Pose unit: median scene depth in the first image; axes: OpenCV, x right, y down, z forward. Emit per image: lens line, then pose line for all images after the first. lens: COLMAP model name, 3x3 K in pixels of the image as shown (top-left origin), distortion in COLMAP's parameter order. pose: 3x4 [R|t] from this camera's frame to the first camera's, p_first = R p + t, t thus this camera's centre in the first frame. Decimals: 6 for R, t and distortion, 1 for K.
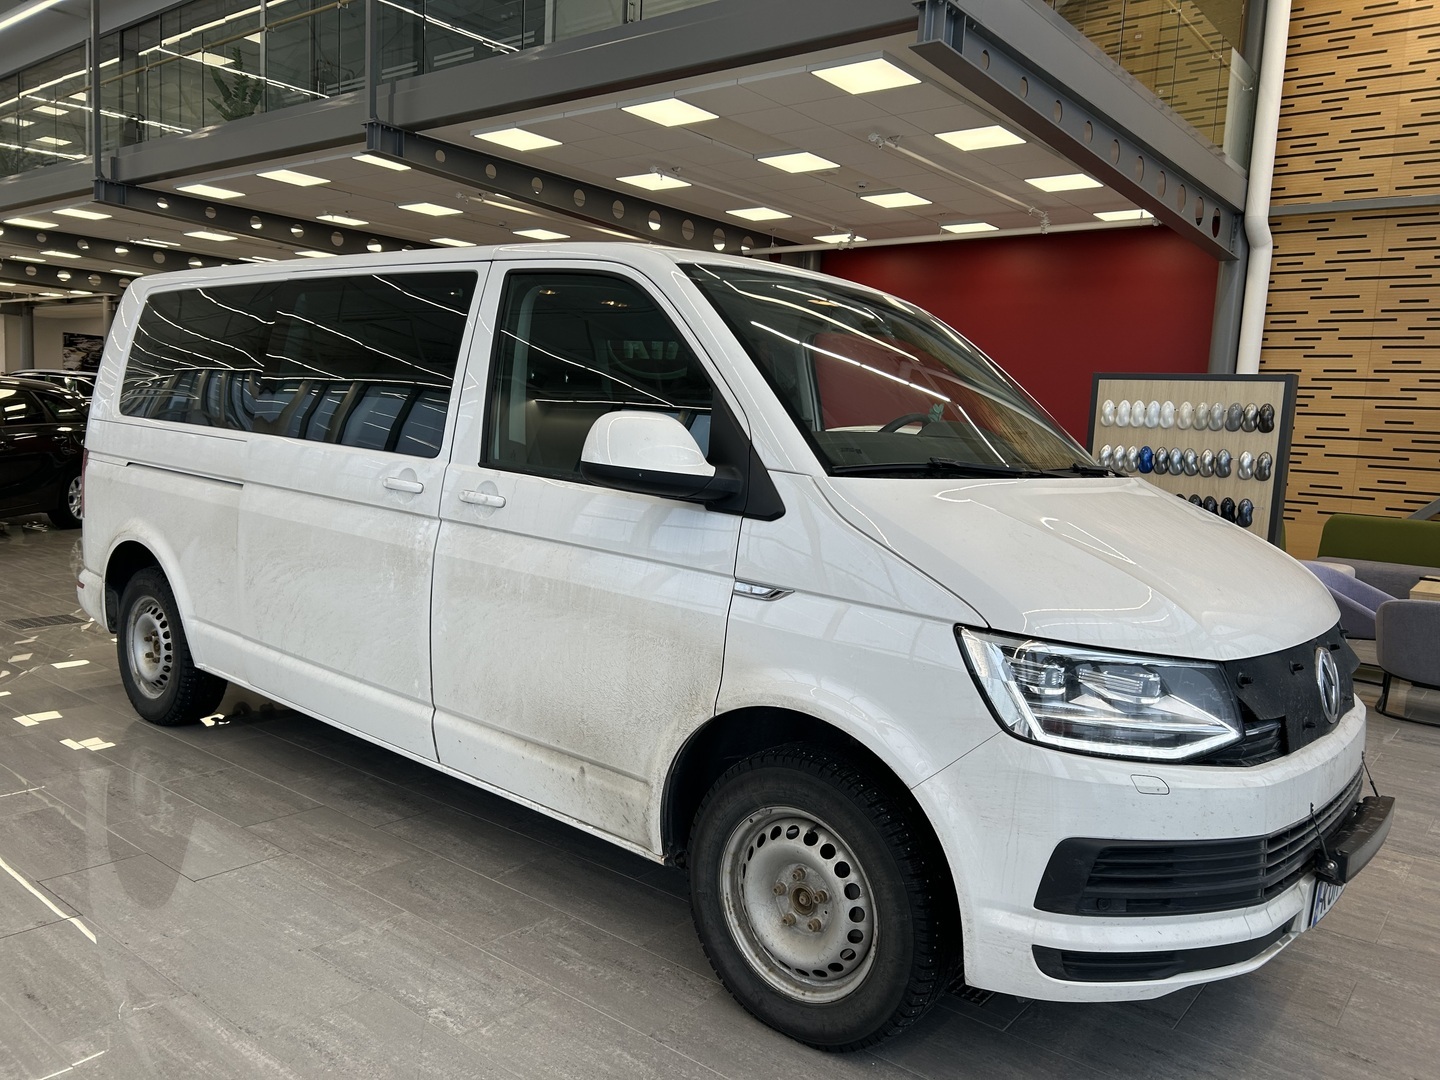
lens RADIAL K [[1076.2, 0, 730.6], [0, 1076.2, 533.8], [0, 0, 1]] dist [0.046560, -0.029322]
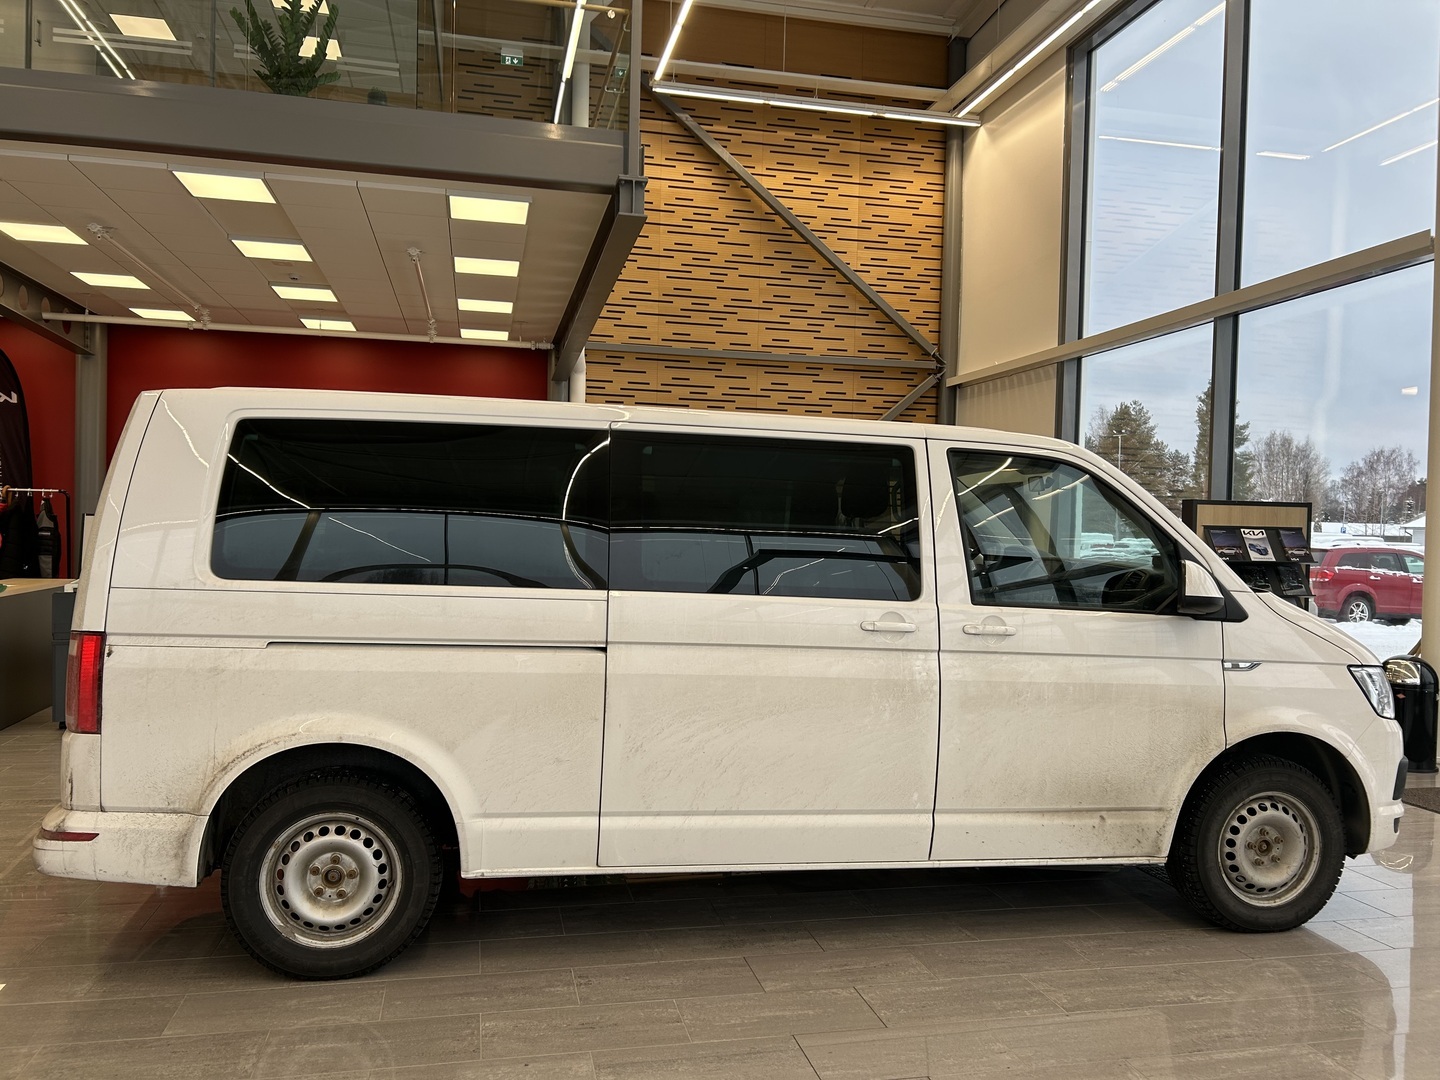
lens RADIAL K [[1076.2, 0, 729.6], [0, 1076.2, 541.4], [0, 0, 1]] dist [0.046560, -0.029322]
pose [[0.630468, -0.048611, 0.774692, -1.371053], [0.084169, 0.996434, -0.005975, -0.151076], [-0.771638, 0.068972, 0.632311, 0.428198]]
